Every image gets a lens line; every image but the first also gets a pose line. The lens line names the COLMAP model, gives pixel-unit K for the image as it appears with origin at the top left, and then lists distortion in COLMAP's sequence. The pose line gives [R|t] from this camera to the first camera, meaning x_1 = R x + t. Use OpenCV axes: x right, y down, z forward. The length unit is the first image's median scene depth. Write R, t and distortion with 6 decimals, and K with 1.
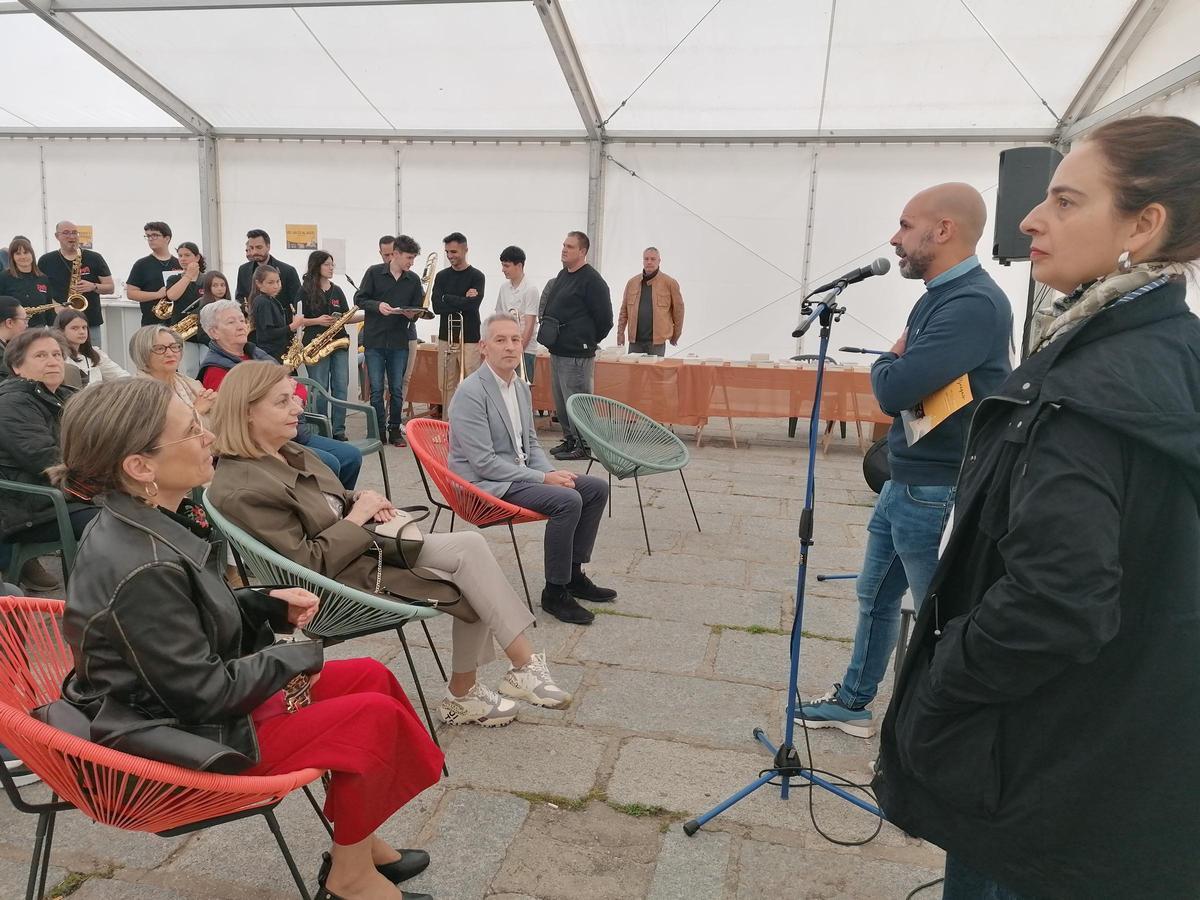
lens RADIAL K [[884.9, 0, 599.9], [0, 884.9, 438.1], [0, 0, 1]] dist [0.094969, -0.119714]
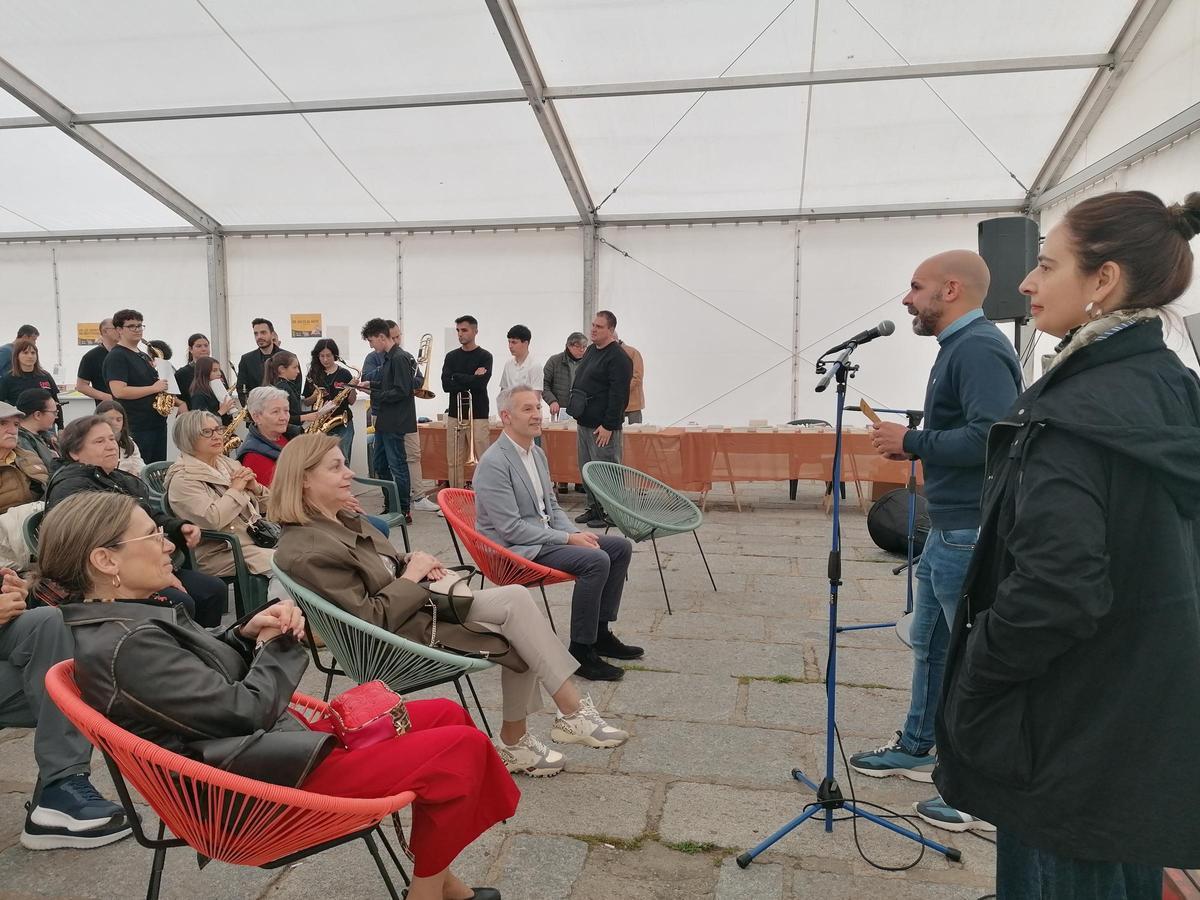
lens RADIAL K [[884.9, 0, 599.9], [0, 884.9, 438.1], [0, 0, 1]] dist [0.094969, -0.119714]
pose [[0.999214, -0.037353, 0.013302, -0.039523], [0.038362, 0.995548, -0.086095, 0.017513], [-0.010027, 0.086538, 0.996198, -0.054955]]
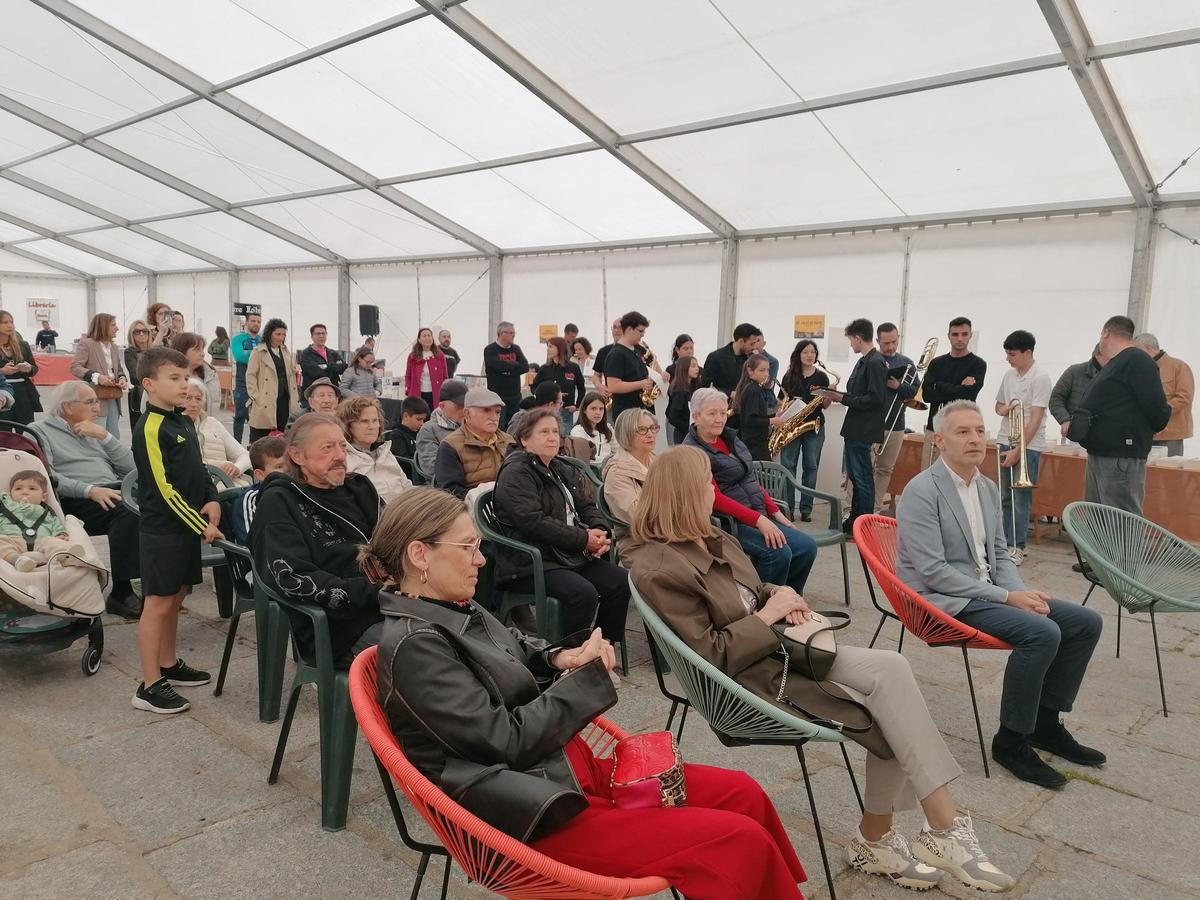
lens RADIAL K [[888.1, 0, 613.5], [0, 888.1, 444.9], [0, 0, 1]] dist [0.081003, -0.111304]
pose [[0.854262, 0.049872, -0.517445, 0.048390], [-0.095681, 0.993466, -0.062210, -0.011040], [0.510962, 0.102653, 0.853452, 0.065583]]
